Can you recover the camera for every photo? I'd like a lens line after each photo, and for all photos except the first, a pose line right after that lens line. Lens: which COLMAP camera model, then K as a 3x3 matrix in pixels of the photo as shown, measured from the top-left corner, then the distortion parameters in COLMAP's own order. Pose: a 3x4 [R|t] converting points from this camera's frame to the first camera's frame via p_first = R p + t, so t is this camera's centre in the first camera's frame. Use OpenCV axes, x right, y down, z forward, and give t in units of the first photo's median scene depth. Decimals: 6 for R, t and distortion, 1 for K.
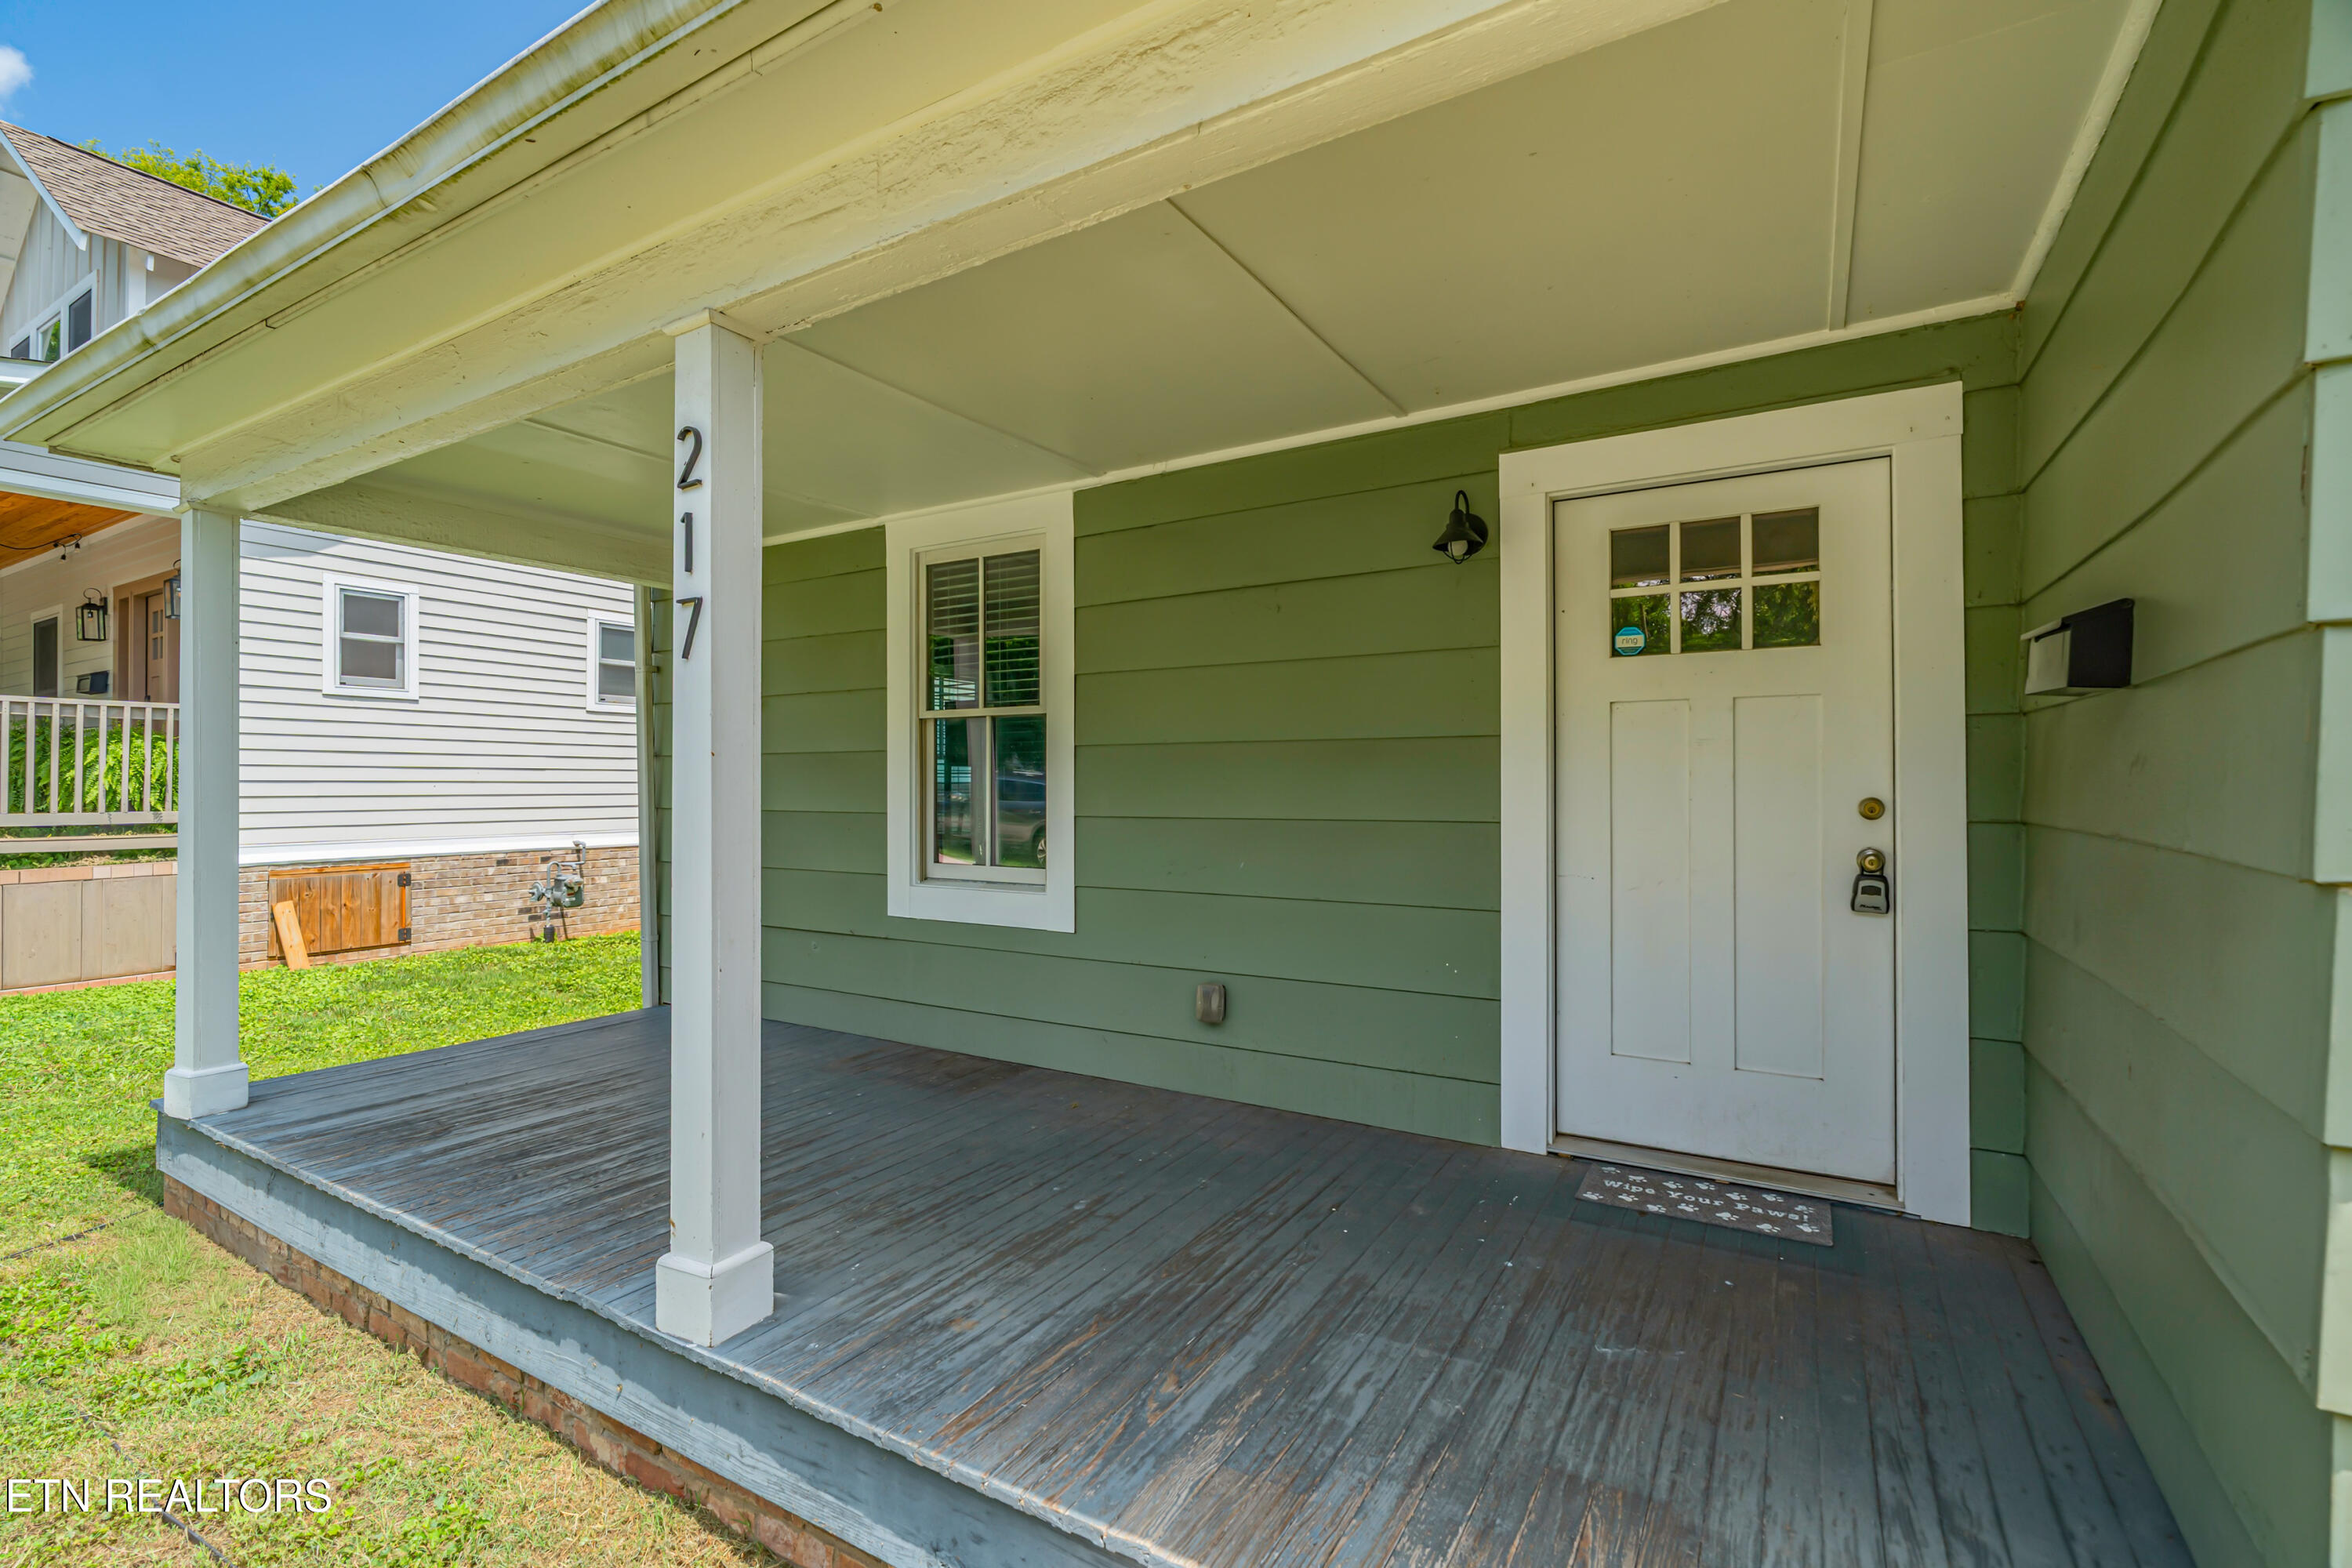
lens RADIAL K [[1058.4, 0, 1172.6], [0, 1058.4, 779.0], [0, 0, 1]] dist [-0.008536, 0.001228]
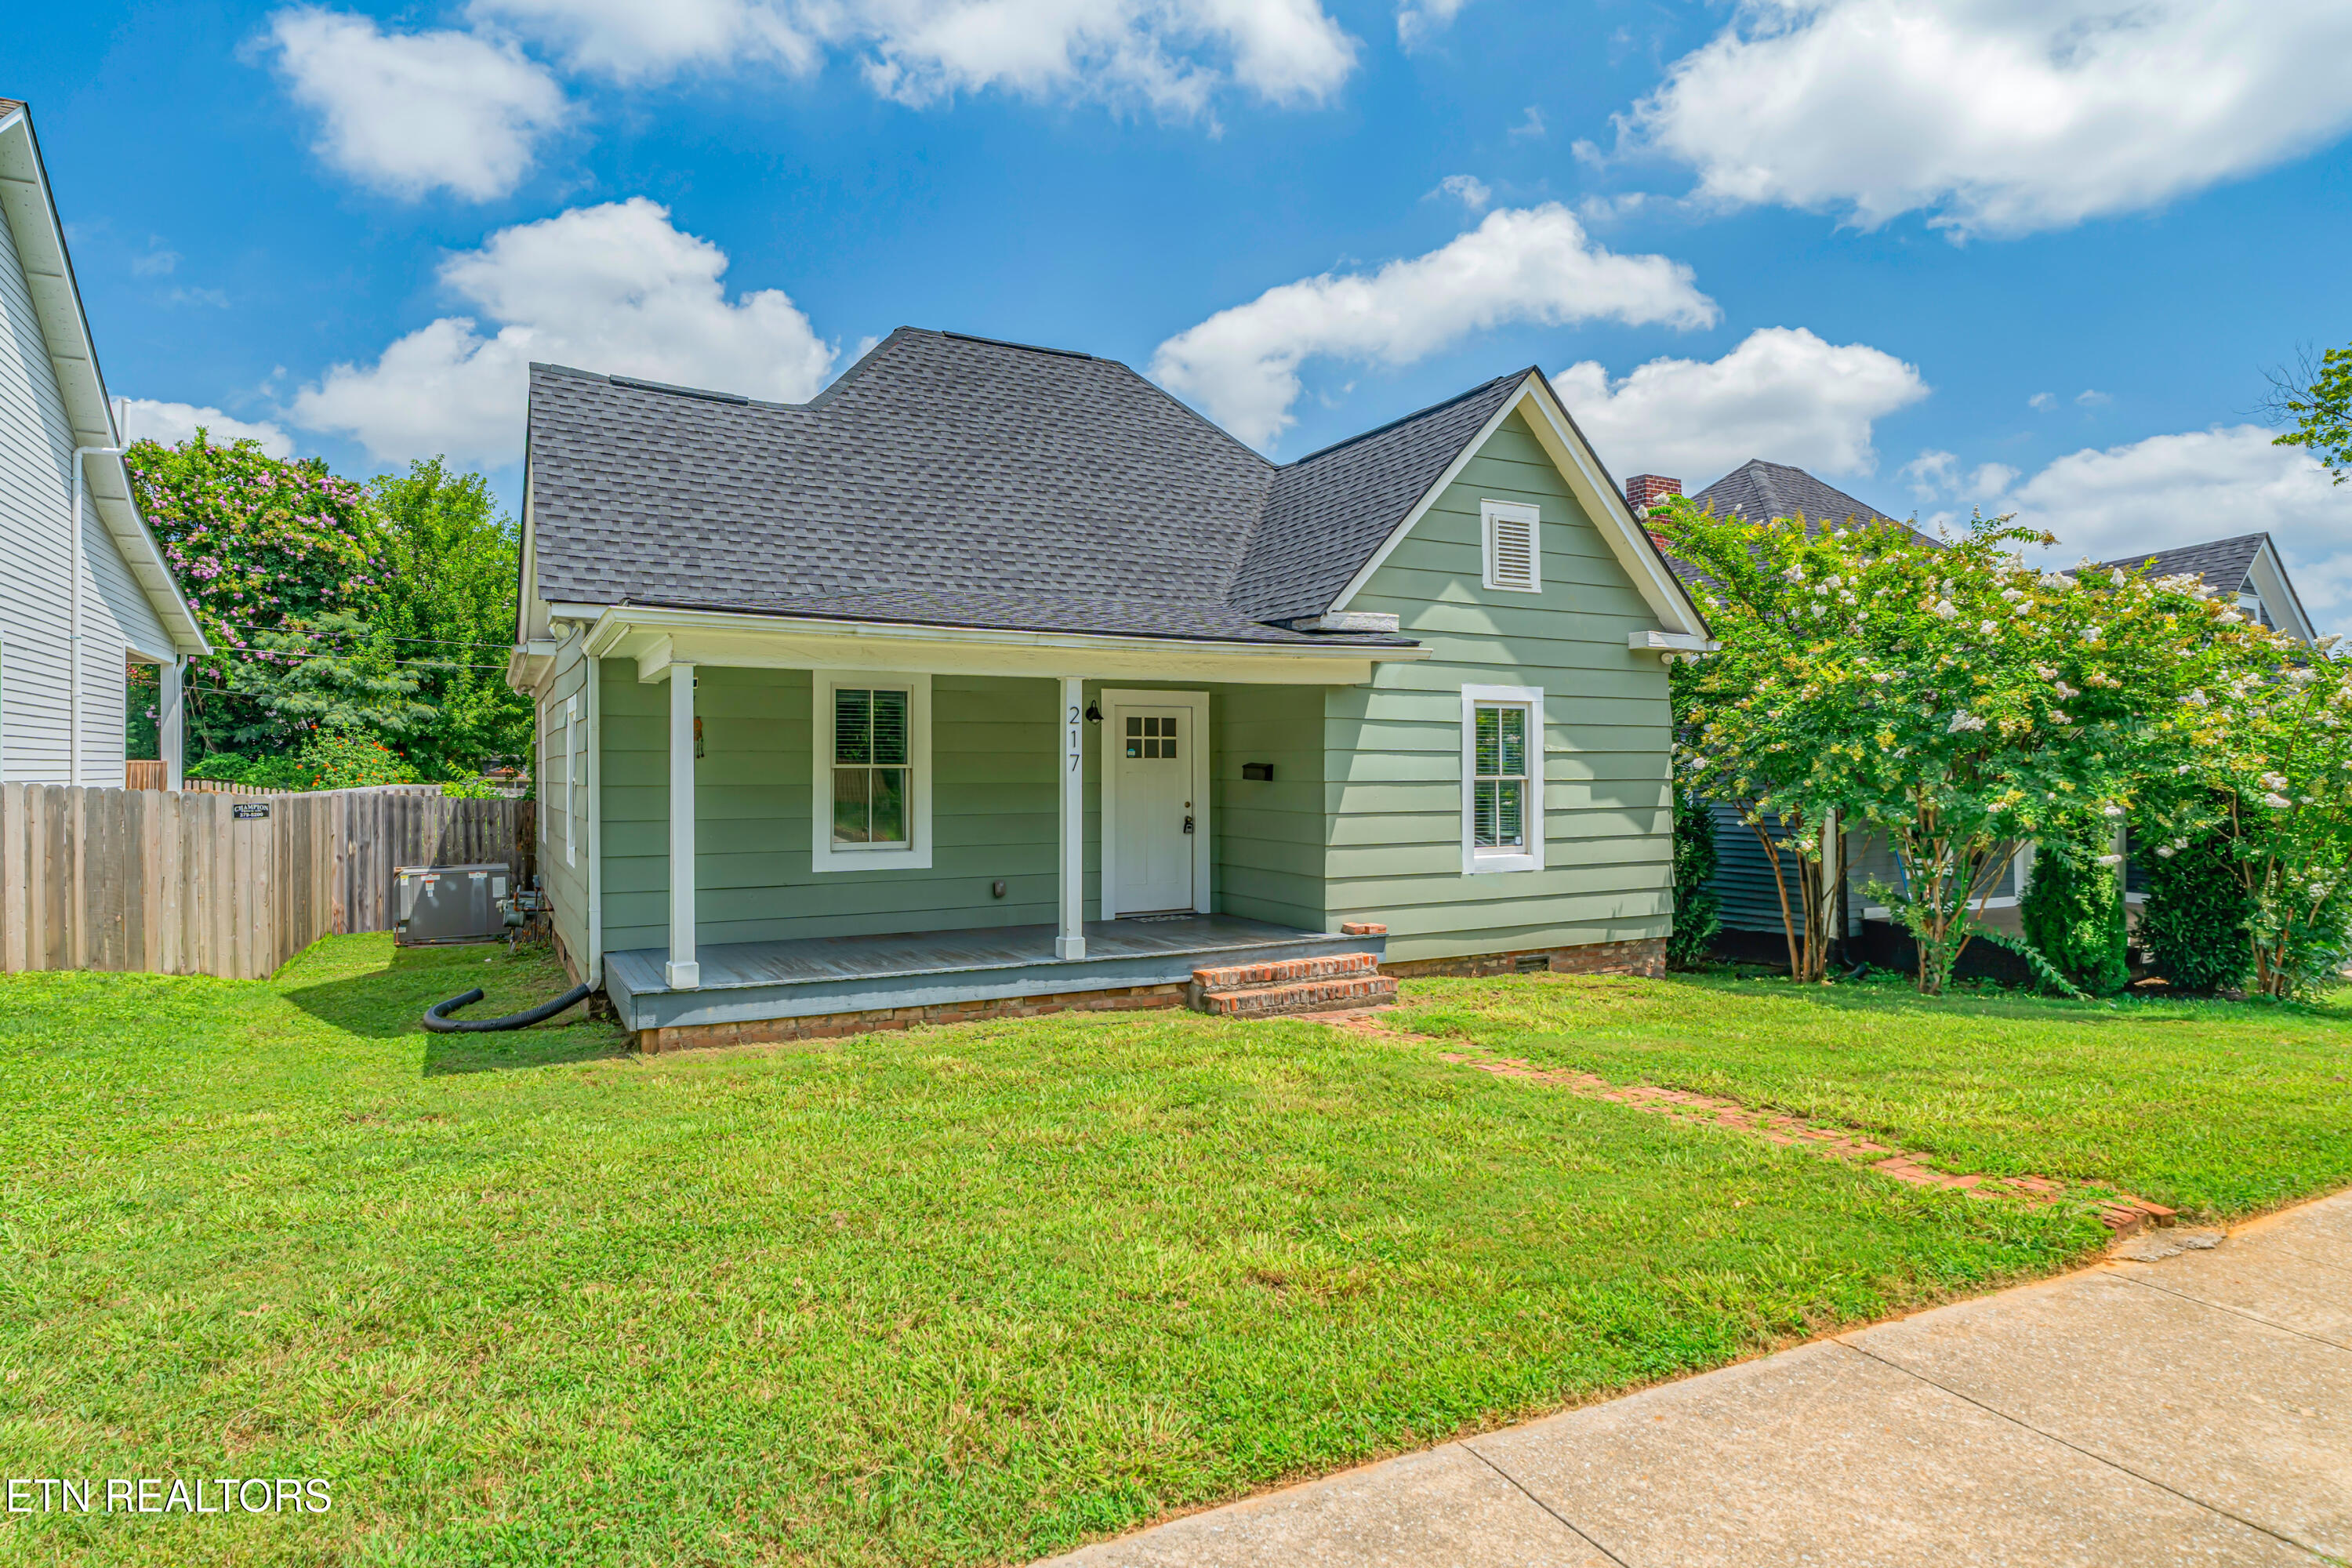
lens RADIAL K [[1268.4, 0, 1170.3], [0, 1268.4, 779.9], [0, 0, 1]] dist [0.003939, 0.000648]
pose [[0.503498, -0.006675, 0.863970, -2.724856], [-0.004144, 0.999940, 0.010141, -0.087490], [-0.863986, -0.008687, 0.503441, -0.987992]]
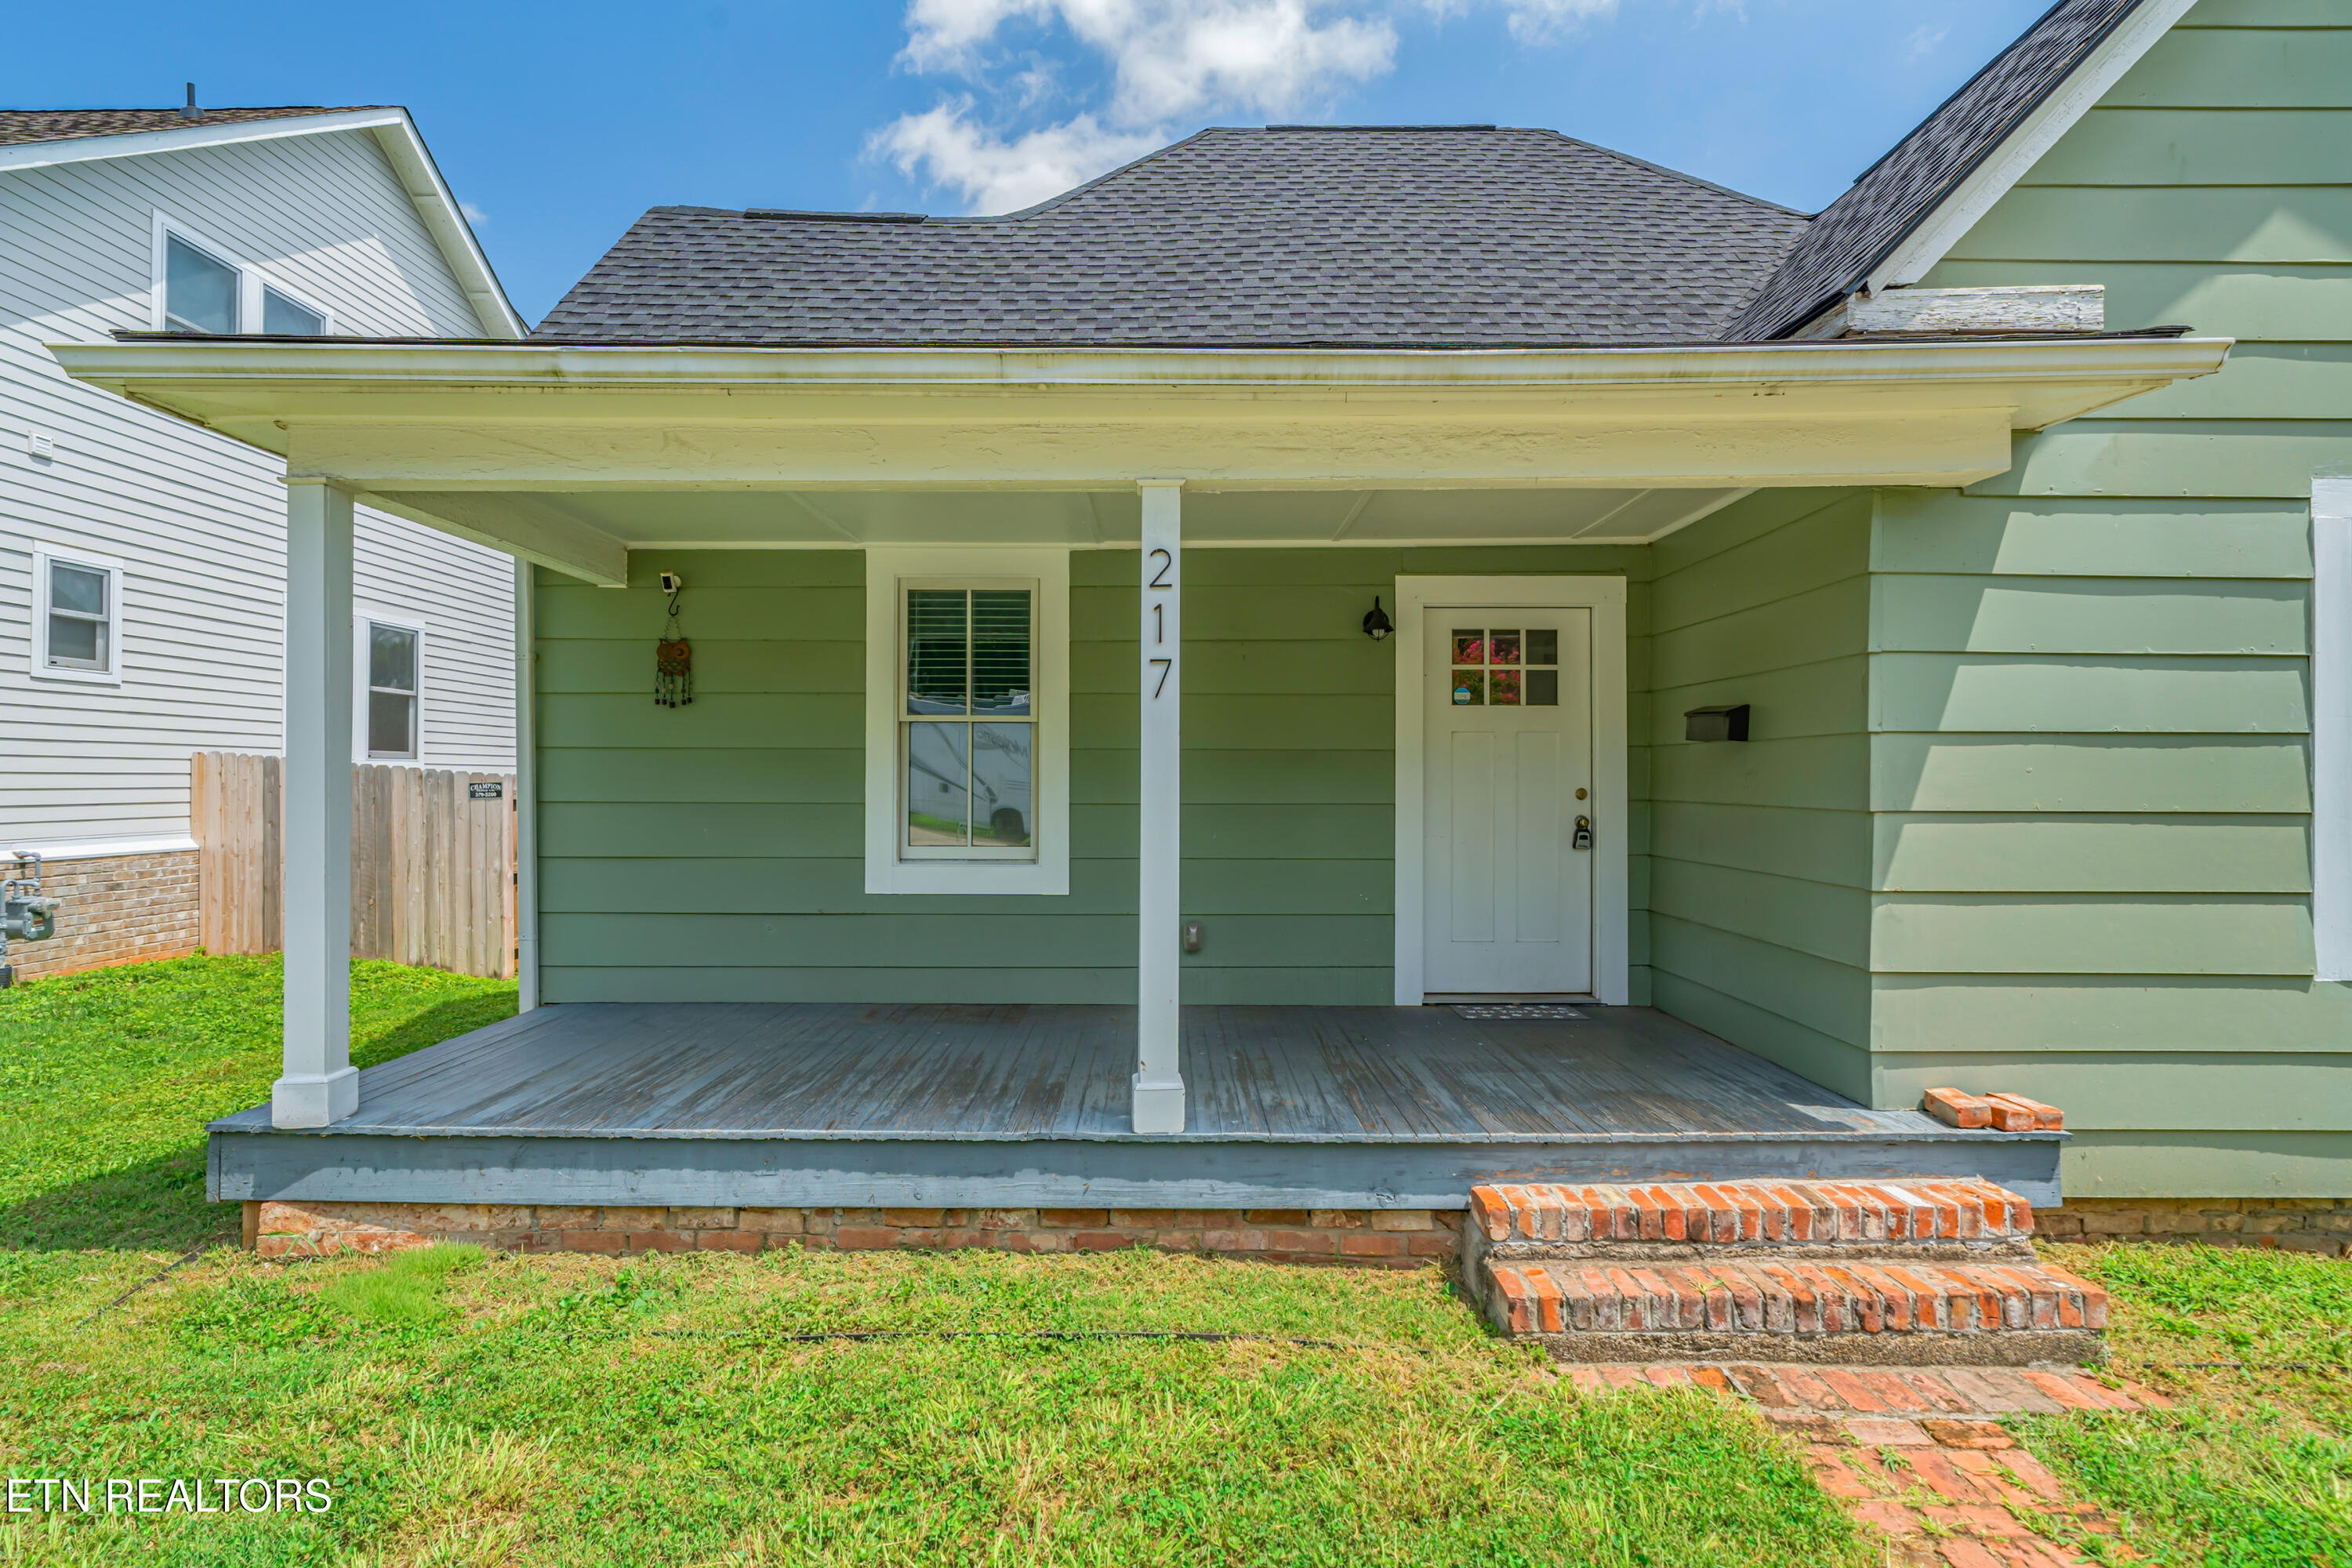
lens RADIAL K [[1120.2, 0, 1169.4], [0, 1120.2, 773.8], [0, 0, 1]] dist [-0.005759, 0.002753]
pose [[0.854610, 0.006461, 0.519231, -0.880802], [-0.006291, 0.999978, -0.002090, 0.001227], [-0.519233, -0.001480, 0.854632, -0.284629]]
